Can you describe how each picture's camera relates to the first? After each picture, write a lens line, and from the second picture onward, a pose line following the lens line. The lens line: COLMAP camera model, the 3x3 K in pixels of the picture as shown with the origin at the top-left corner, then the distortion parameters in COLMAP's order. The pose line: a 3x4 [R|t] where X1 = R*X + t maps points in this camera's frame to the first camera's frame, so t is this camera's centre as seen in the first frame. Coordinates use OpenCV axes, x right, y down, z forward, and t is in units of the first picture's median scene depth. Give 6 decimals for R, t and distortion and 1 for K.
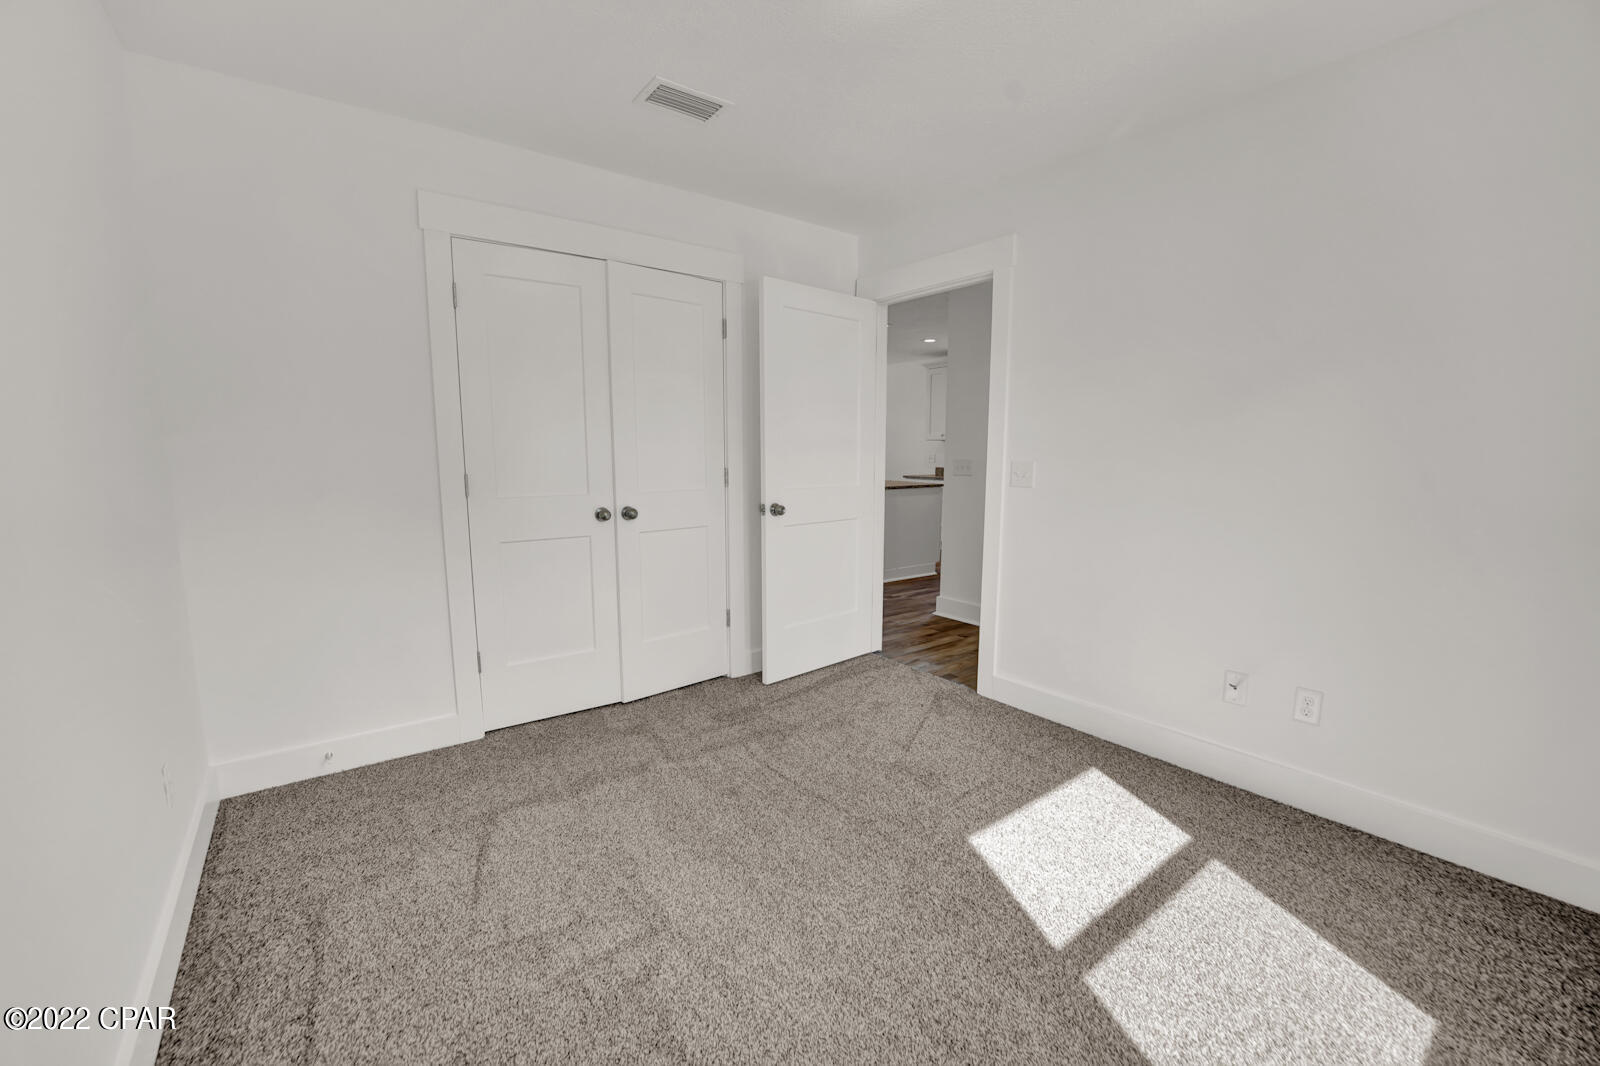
lens RADIAL K [[645.9, 0, 788.2], [0, 645.9, 540.0], [0, 0, 1]] dist [-0.002480, -0.000348]
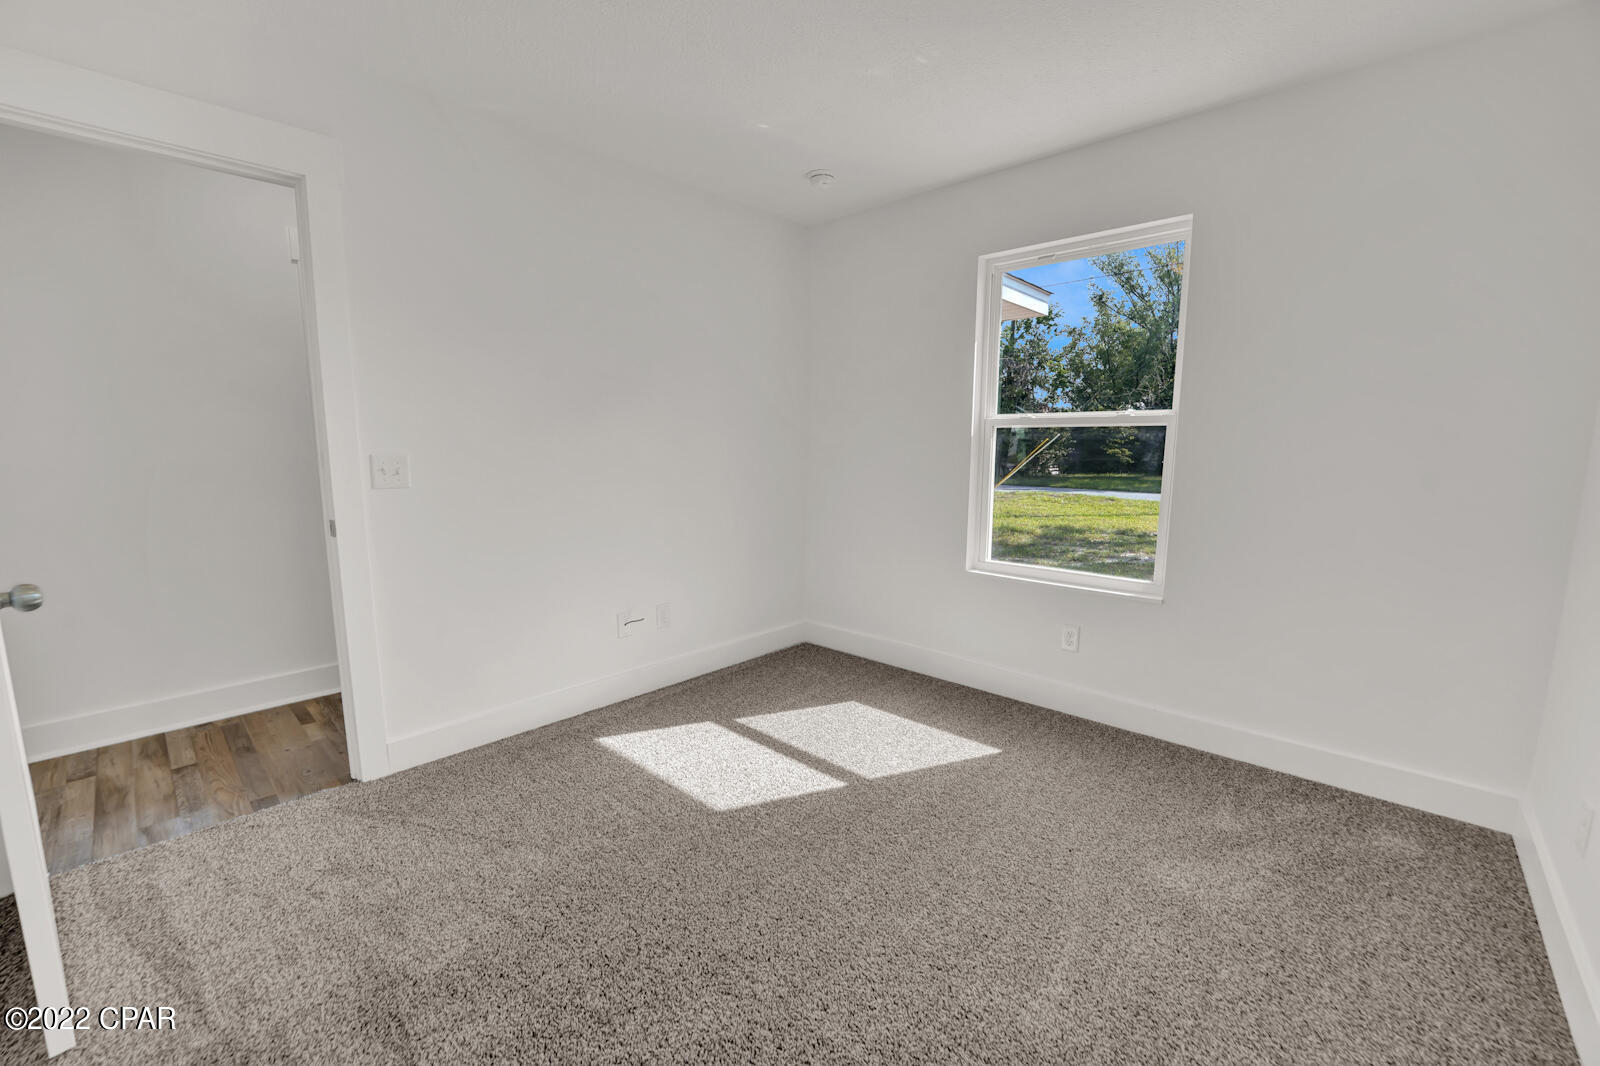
lens RADIAL K [[645.9, 0, 788.2], [0, 645.9, 540.0], [0, 0, 1]] dist [-0.002480, -0.000348]
pose [[-0.171544, -0.137241, 0.975570, -0.543532], [0.125754, 0.979099, 0.159850, -0.095046], [-0.977118, 0.150103, -0.150700, 0.754148]]
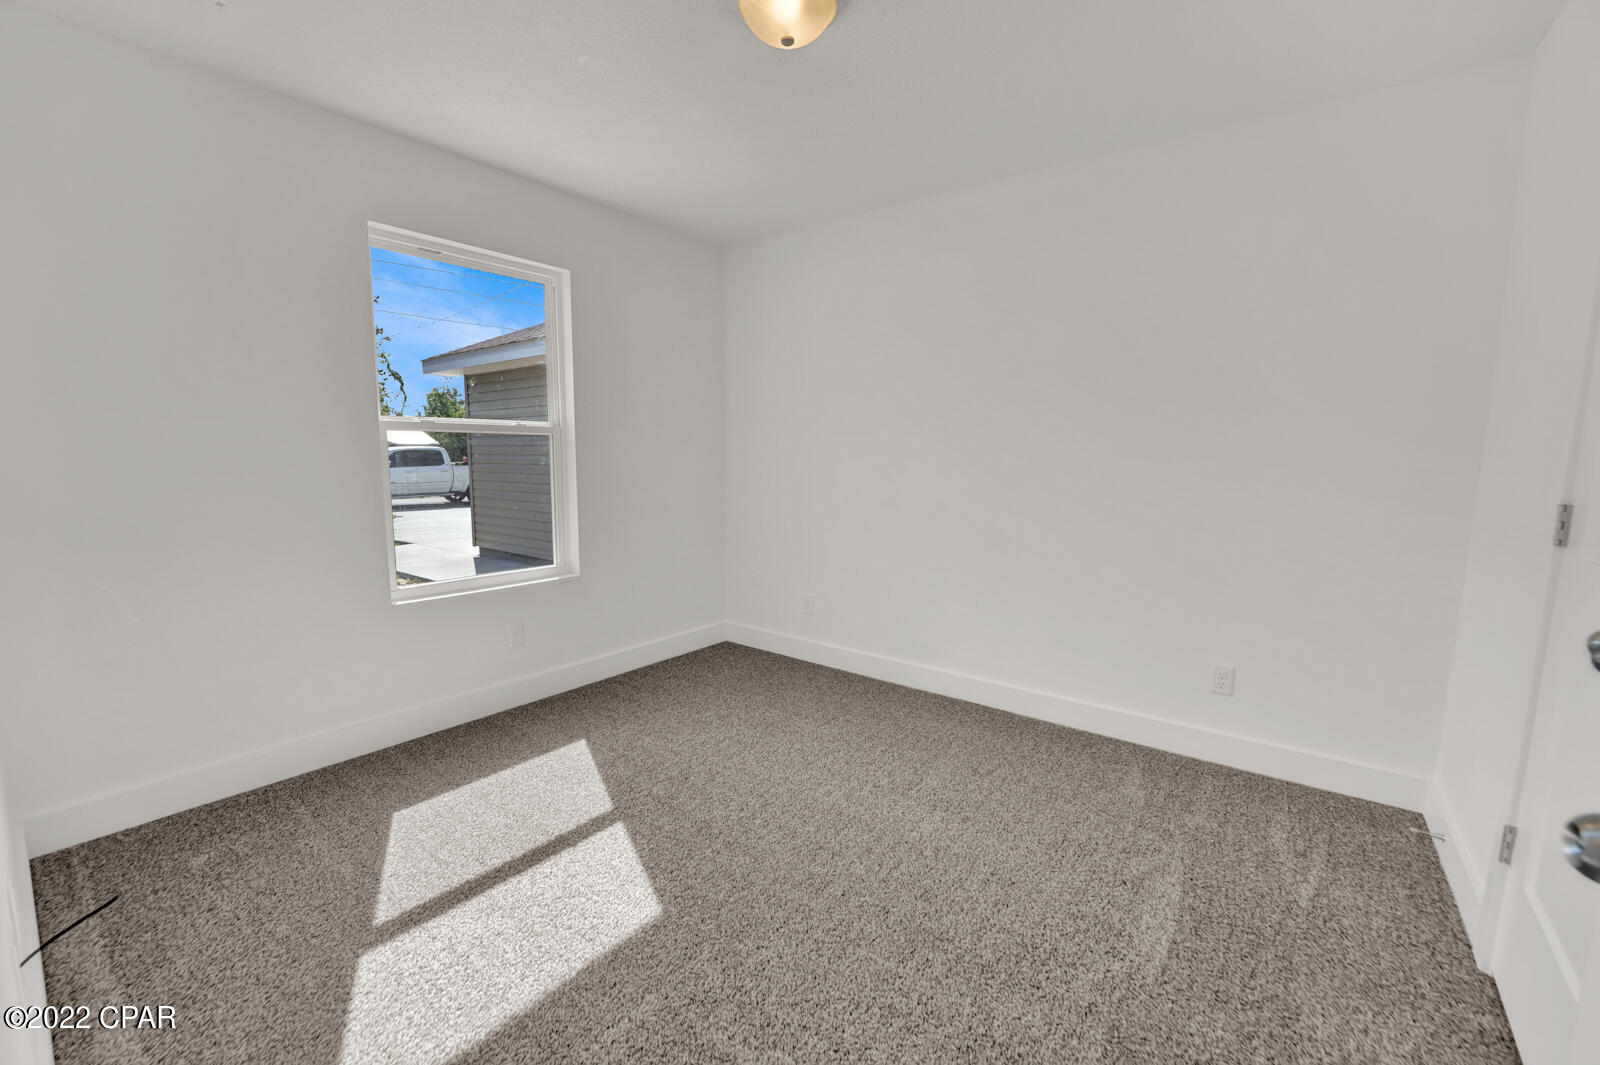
lens RADIAL K [[645.9, 0, 788.2], [0, 645.9, 539.5], [0, 0, 1]] dist [-0.002480, -0.000348]
pose [[-0.964197, 0.037366, -0.262540, 0.247001], [-0.029482, 0.968782, 0.246156, -0.155690], [0.263542, 0.245083, -0.932995, 1.301754]]
